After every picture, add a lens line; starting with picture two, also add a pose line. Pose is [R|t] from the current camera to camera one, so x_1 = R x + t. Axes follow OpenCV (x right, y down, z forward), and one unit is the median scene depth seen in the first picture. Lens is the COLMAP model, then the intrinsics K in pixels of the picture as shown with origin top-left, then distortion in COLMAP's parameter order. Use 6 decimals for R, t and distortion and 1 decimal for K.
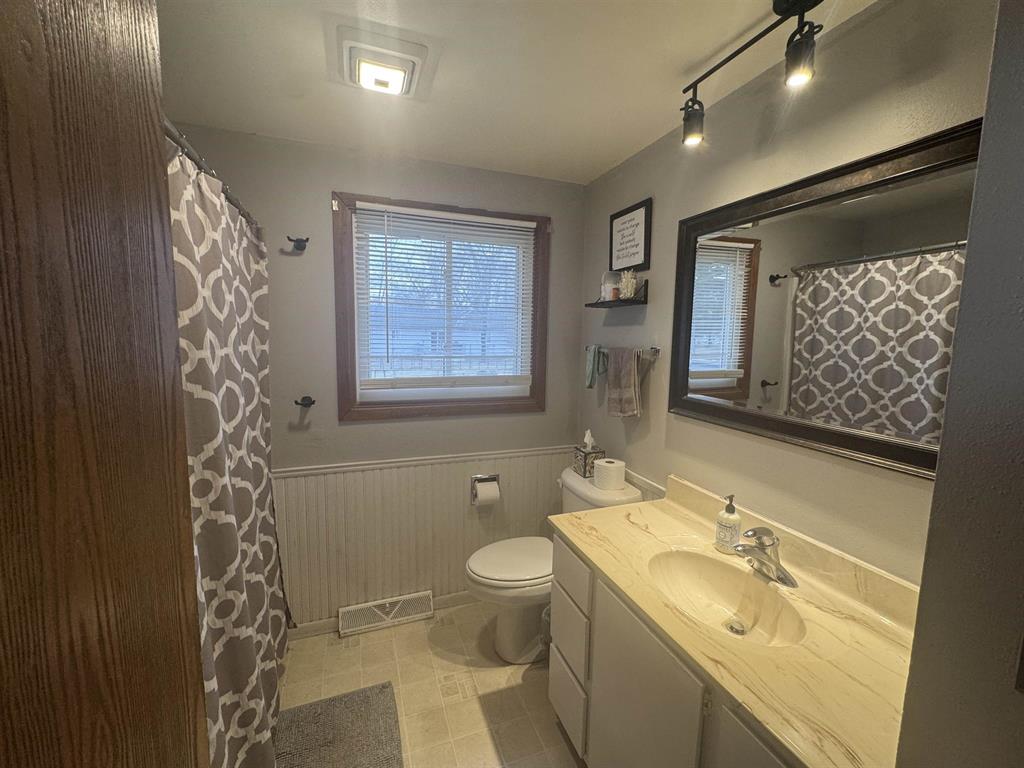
lens RADIAL K [[408.0, 0, 506.0], [0, 408.0, 380.5], [0, 0, 1]] dist [0.002345, 0.000130]
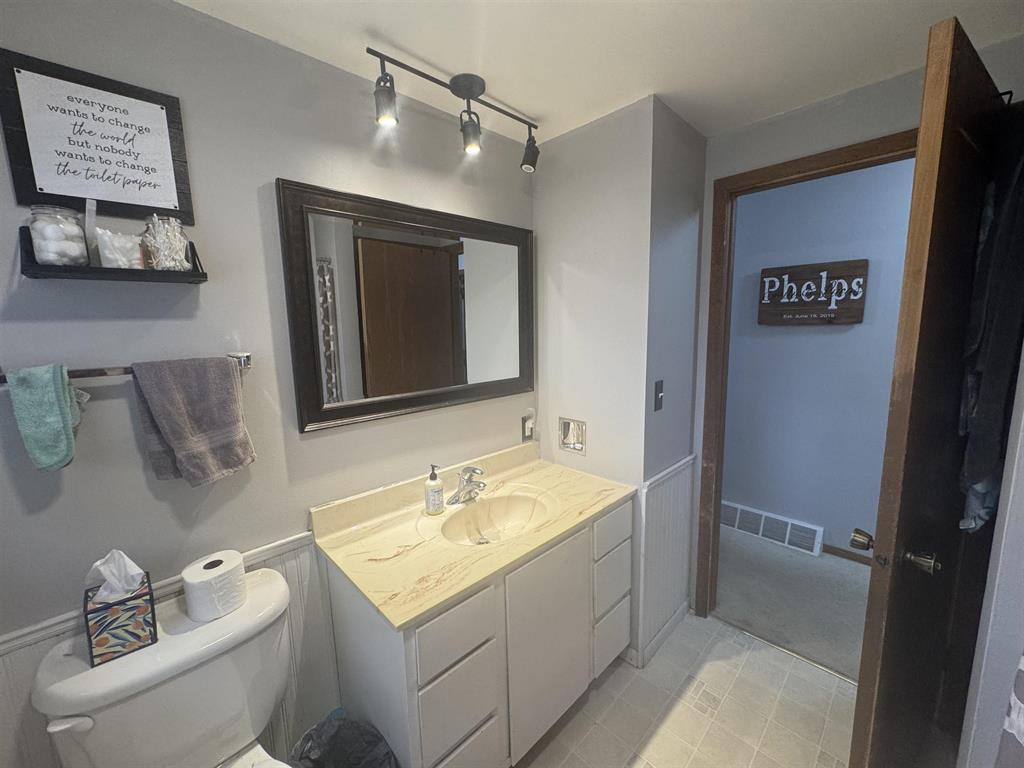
lens RADIAL K [[408.0, 0, 507.7], [0, 408.0, 384.0], [0, 0, 1]] dist [0.002345, 0.000130]
pose [[-0.388084, -0.140659, 0.910827, -0.438248], [0.116743, 0.972821, 0.199975, -0.121599], [-0.914200, 0.183940, -0.361116, 0.905530]]
